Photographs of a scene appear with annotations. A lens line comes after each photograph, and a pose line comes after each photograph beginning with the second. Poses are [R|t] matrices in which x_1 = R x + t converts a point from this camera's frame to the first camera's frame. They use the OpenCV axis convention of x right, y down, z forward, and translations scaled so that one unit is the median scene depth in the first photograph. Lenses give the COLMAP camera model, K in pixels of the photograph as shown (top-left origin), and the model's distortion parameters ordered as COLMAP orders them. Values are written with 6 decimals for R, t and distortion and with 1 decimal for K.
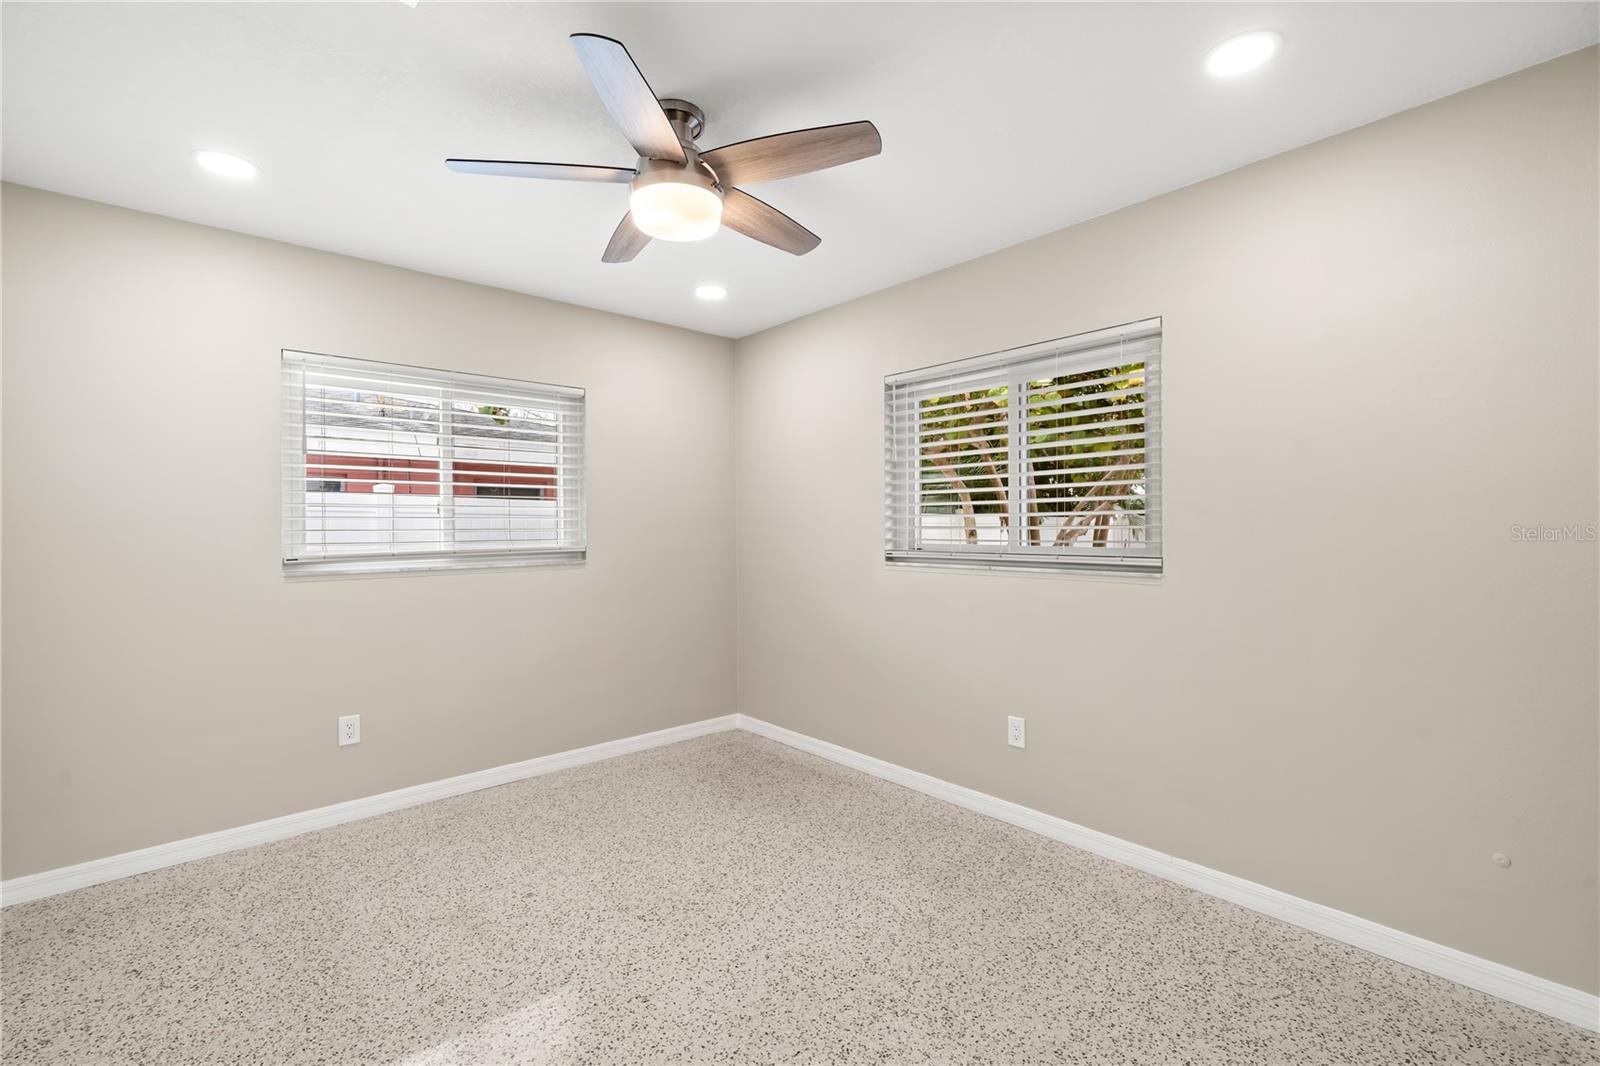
lens RADIAL K [[694.3, 0, 800.6], [0, 694.3, 520.1], [0, 0, 1]] dist [0.002193, 0.000316]
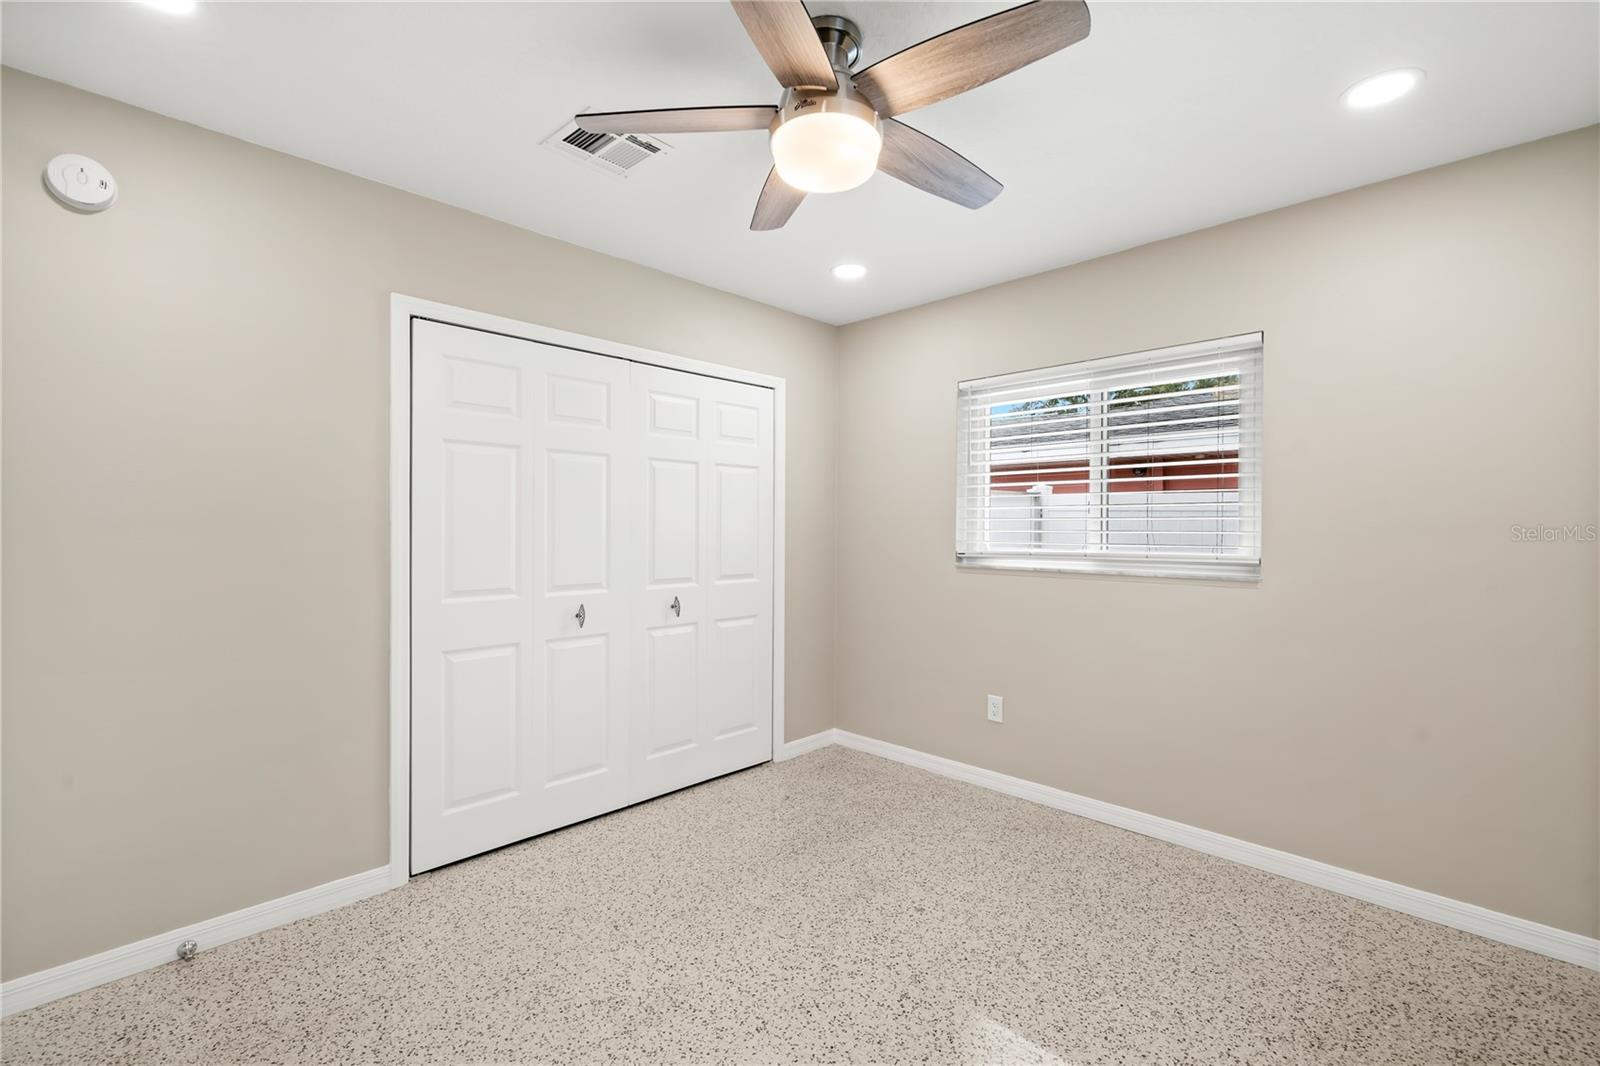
lens RADIAL K [[691.5, 0, 798.2], [0, 691.5, 529.6], [0, 0, 1]] dist [0.000998, 0.000193]
pose [[0.060901, 0.009429, -0.998099, 0.431315], [0.004926, 0.999940, 0.009747, 0.001721], [0.998132, -0.005510, 0.060851, 0.605949]]
